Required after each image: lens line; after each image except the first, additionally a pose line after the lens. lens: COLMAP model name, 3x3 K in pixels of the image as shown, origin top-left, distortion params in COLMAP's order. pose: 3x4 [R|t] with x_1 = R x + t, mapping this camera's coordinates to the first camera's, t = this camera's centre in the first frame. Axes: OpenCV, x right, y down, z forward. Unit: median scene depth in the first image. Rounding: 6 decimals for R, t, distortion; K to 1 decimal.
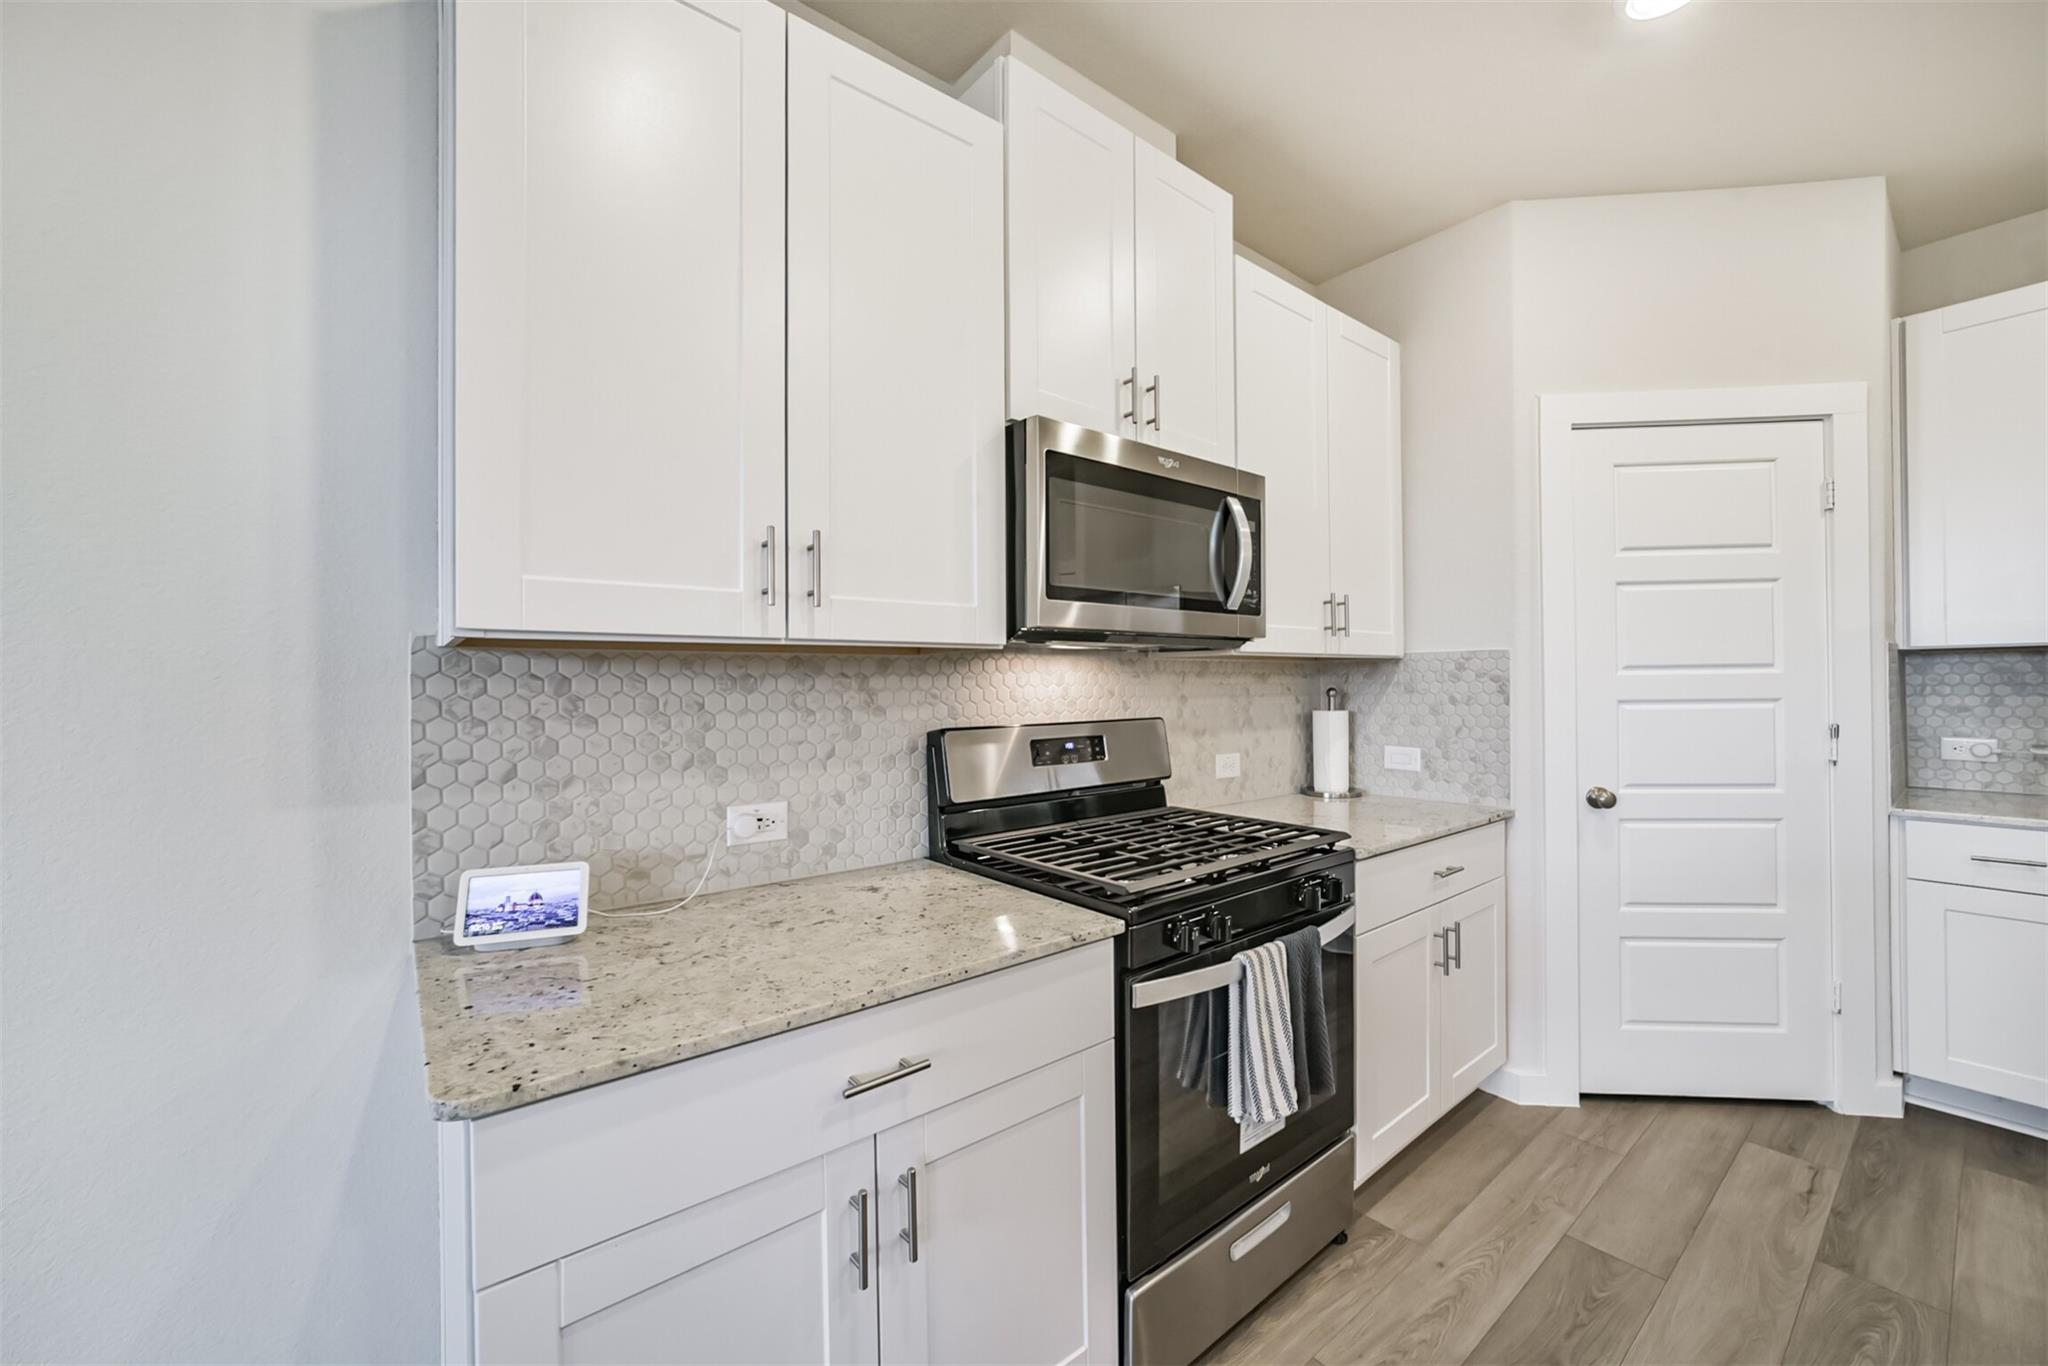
lens RADIAL K [[788.7, 0, 1032.5], [0, 788.7, 683.6], [0, 0, 1]] dist [-0.016431, 0.005881]
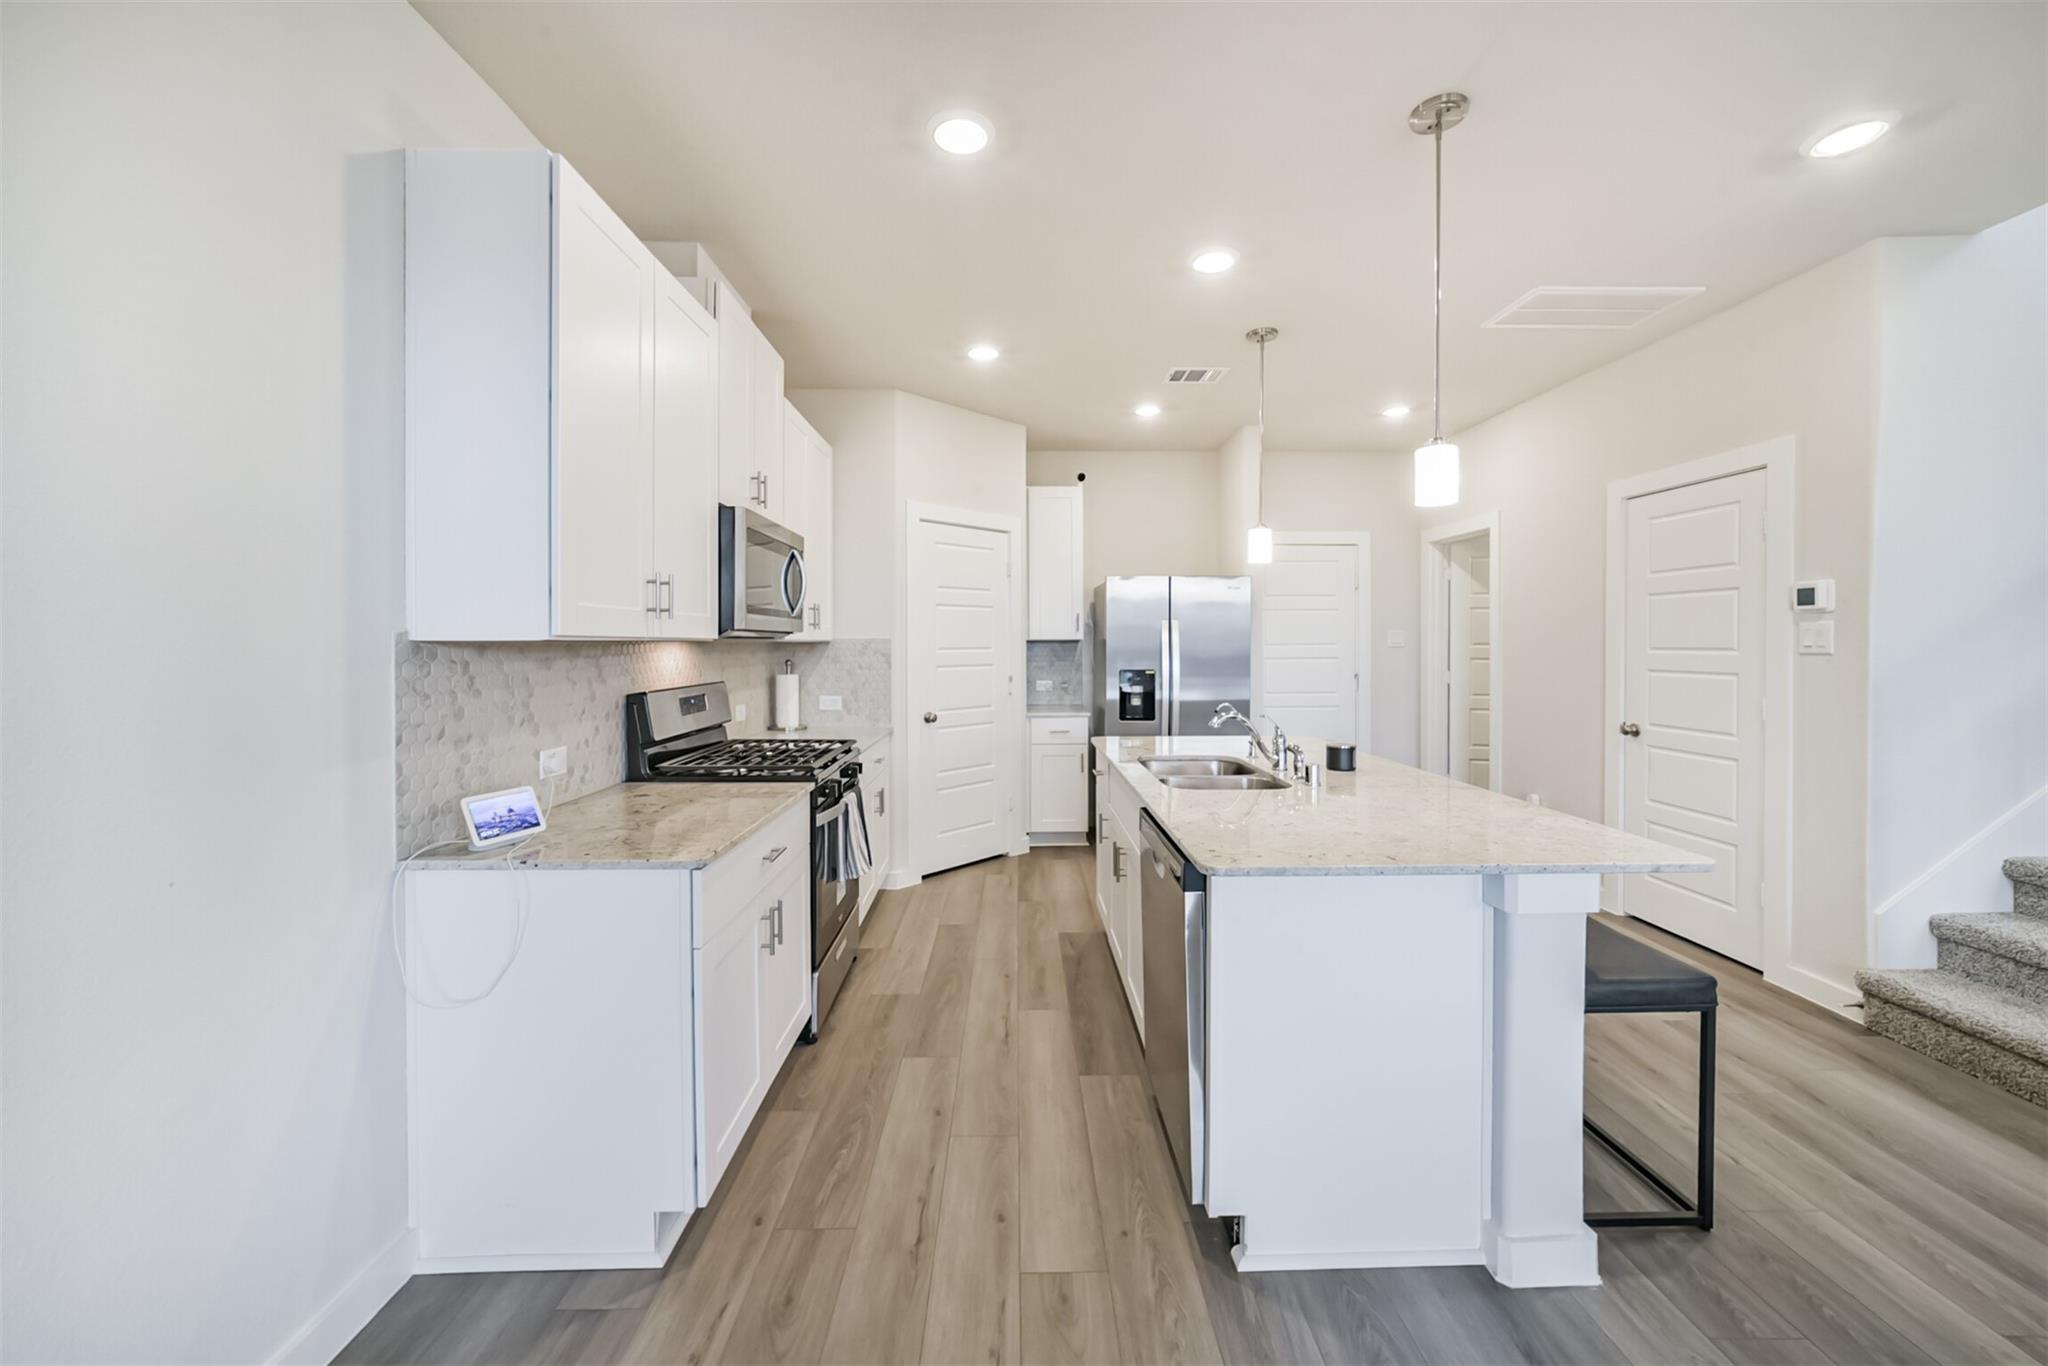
lens RADIAL K [[788.7, 0, 1029.2], [0, 788.7, 646.0], [0, 0, 1]] dist [-0.016431, 0.005881]
pose [[0.614628, 0.006339, 0.788792, -0.808235], [-0.005588, 0.999978, -0.003682, -0.026806], [-0.788798, -0.002145, 0.614649, -0.461846]]
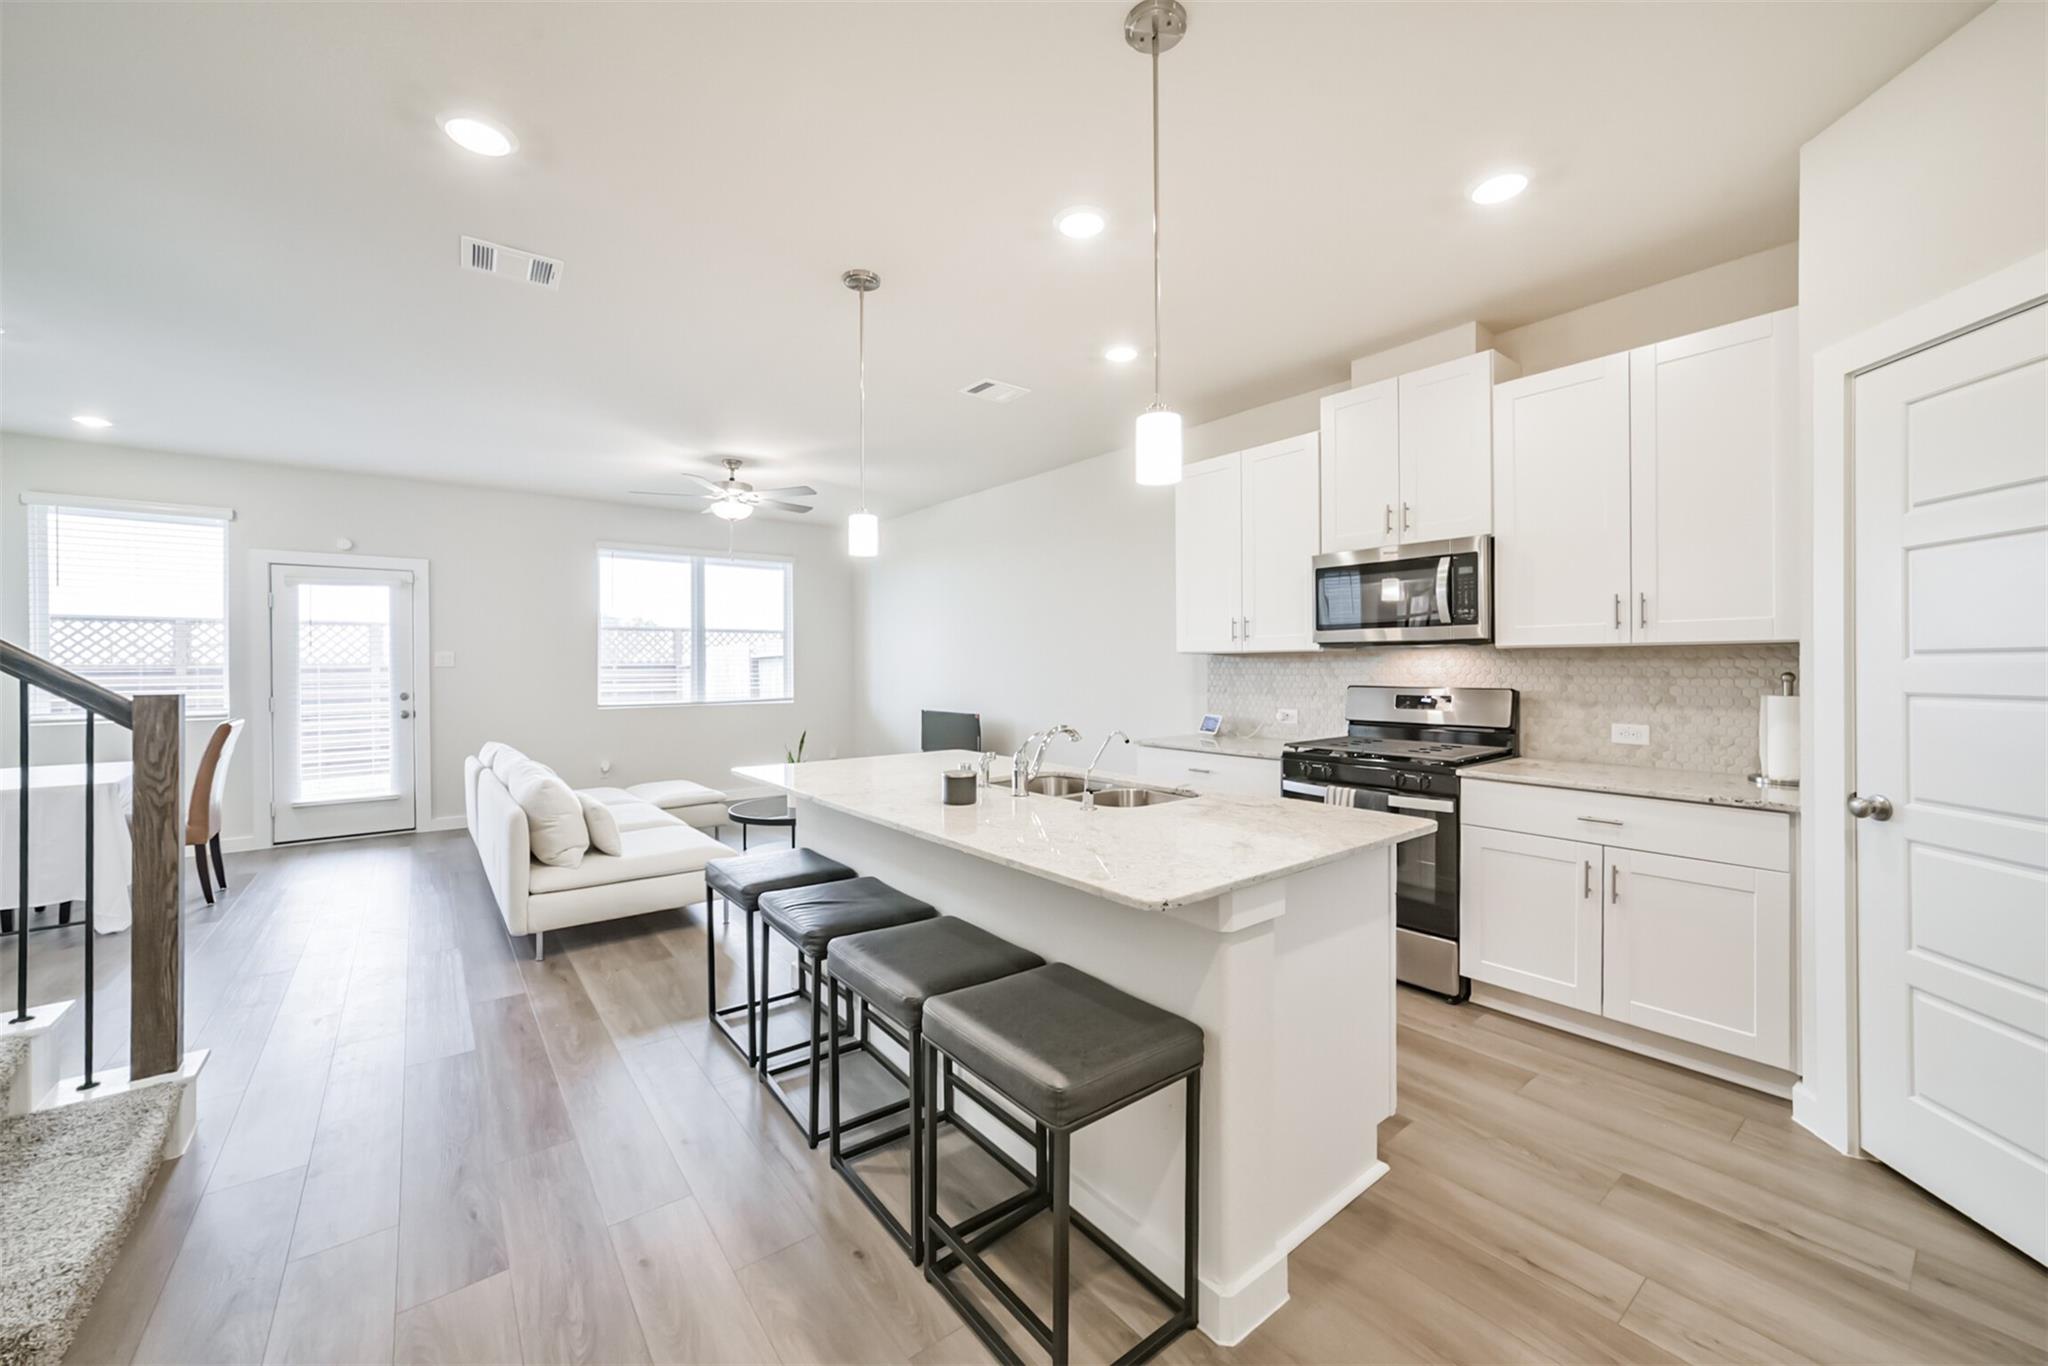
lens RADIAL K [[788.7, 0, 1021.8], [0, 788.7, 662.6], [0, 0, 1]] dist [-0.016431, 0.005881]
pose [[-0.020799, 0.006754, -0.999761, 2.035302], [0.004430, 0.999968, 0.006664, -0.024743], [0.999774, -0.004290, -0.020829, 0.129789]]
